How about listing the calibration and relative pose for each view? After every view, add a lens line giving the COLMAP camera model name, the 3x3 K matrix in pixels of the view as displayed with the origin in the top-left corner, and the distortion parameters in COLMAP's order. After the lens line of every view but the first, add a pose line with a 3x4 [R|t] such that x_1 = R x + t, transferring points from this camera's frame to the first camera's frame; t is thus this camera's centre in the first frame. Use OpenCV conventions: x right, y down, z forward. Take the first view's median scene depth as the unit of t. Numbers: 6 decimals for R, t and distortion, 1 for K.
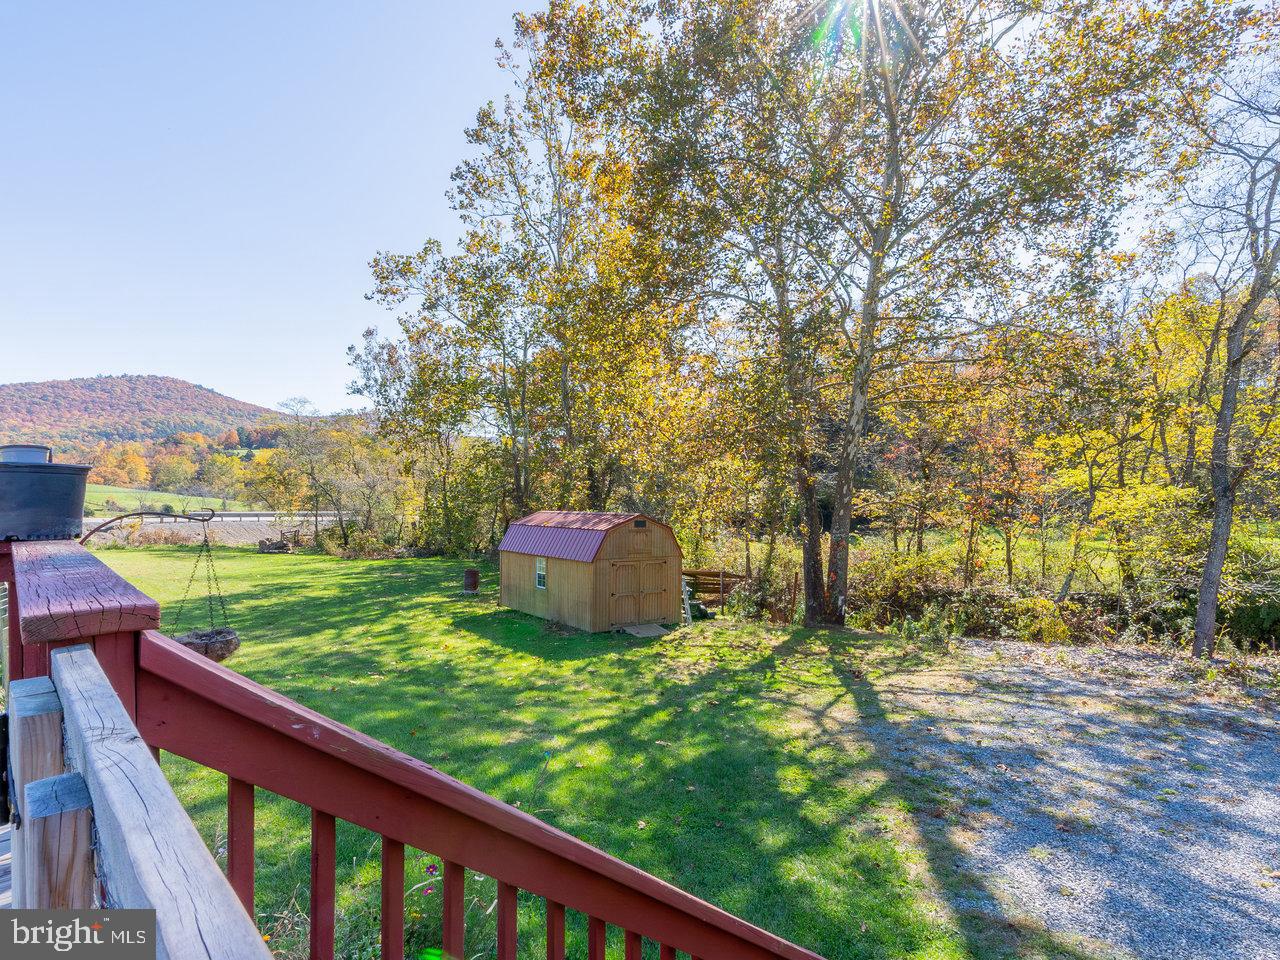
lens RADIAL K [[678.4, 0, 657.3], [0, 678.4, 497.7], [0, 0, 1]] dist [-0.003028, 0.000631]
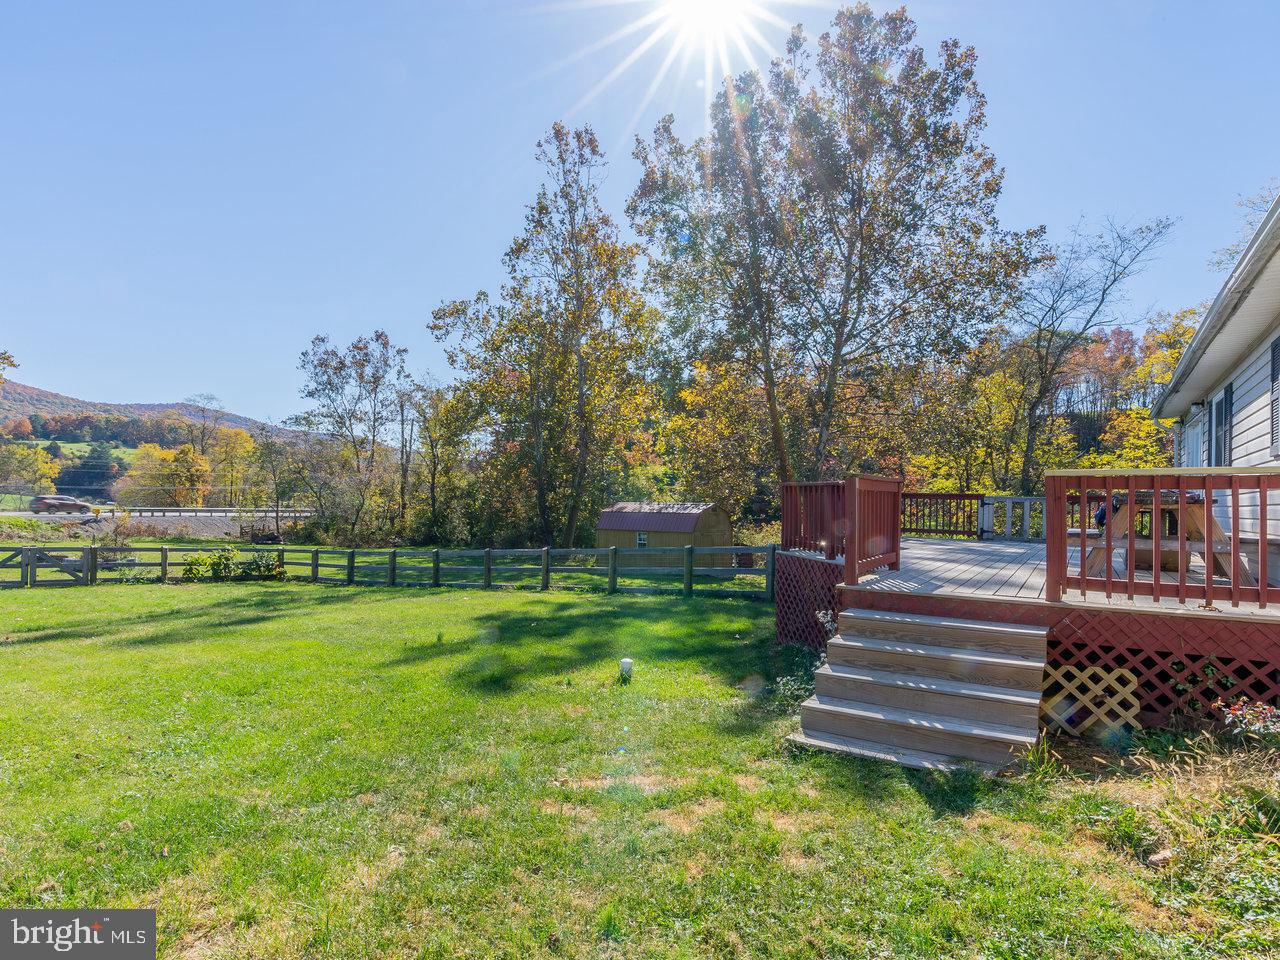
lens RADIAL K [[673.7, 0, 655.4], [0, 673.7, 496.8], [0, 0, 1]] dist [-0.001774, -0.000445]
pose [[0.977010, 0.008078, 0.213042, -0.137168], [-0.007219, 0.999962, -0.004811, 0.004406], [-0.213072, 0.003162, 0.977031, -0.146019]]
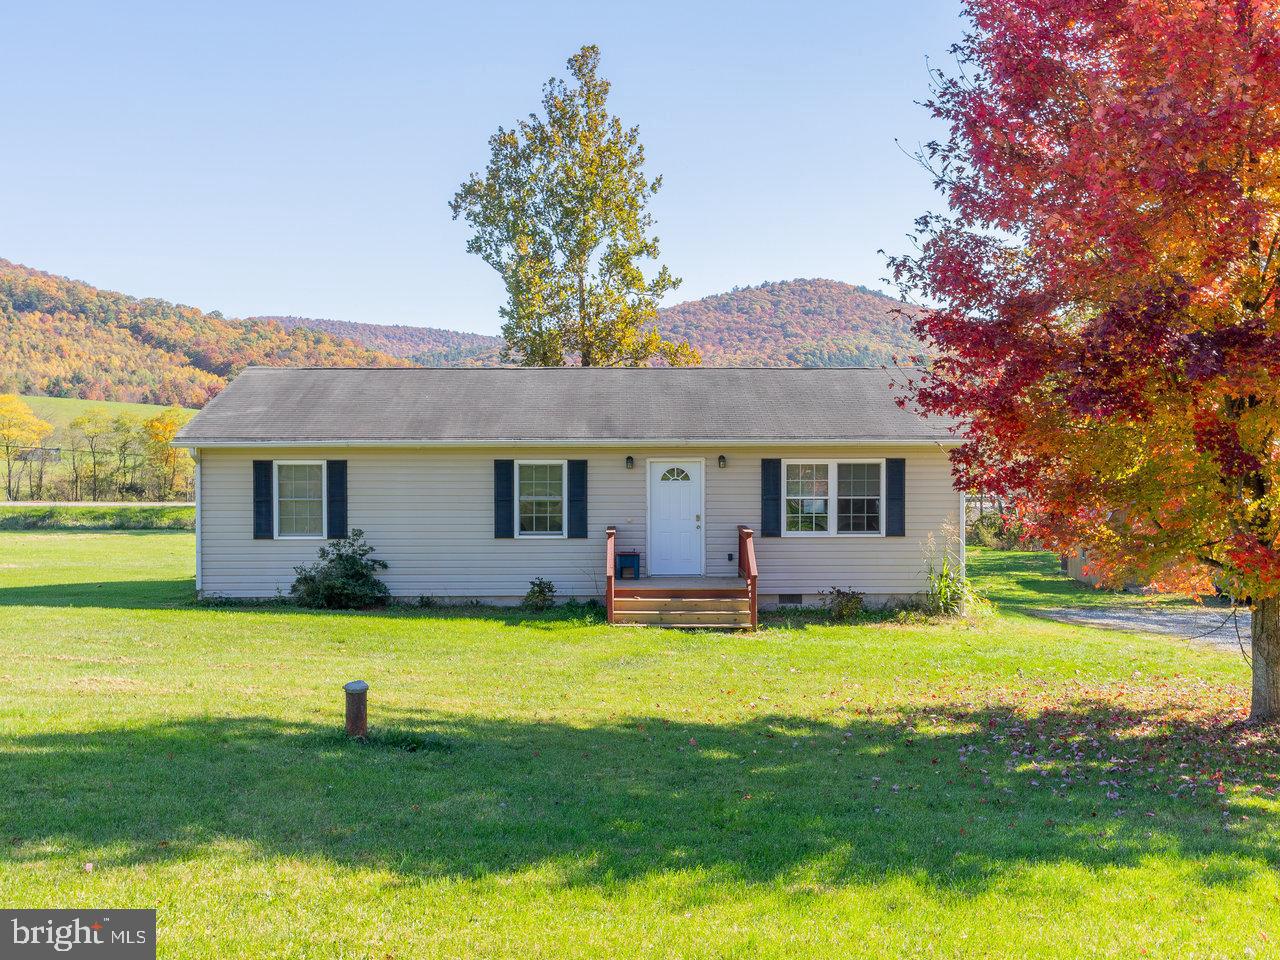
lens RADIAL K [[1338.0, 0, 637.9], [0, 1338.0, 481.4], [0, 0, 1]] dist [0.013675, 0.018507]
pose [[0.723529, -0.004411, -0.690280, 0.270649], [0.012209, 0.999905, 0.006408, -0.010595], [0.690186, -0.013064, 0.723514, -0.391766]]
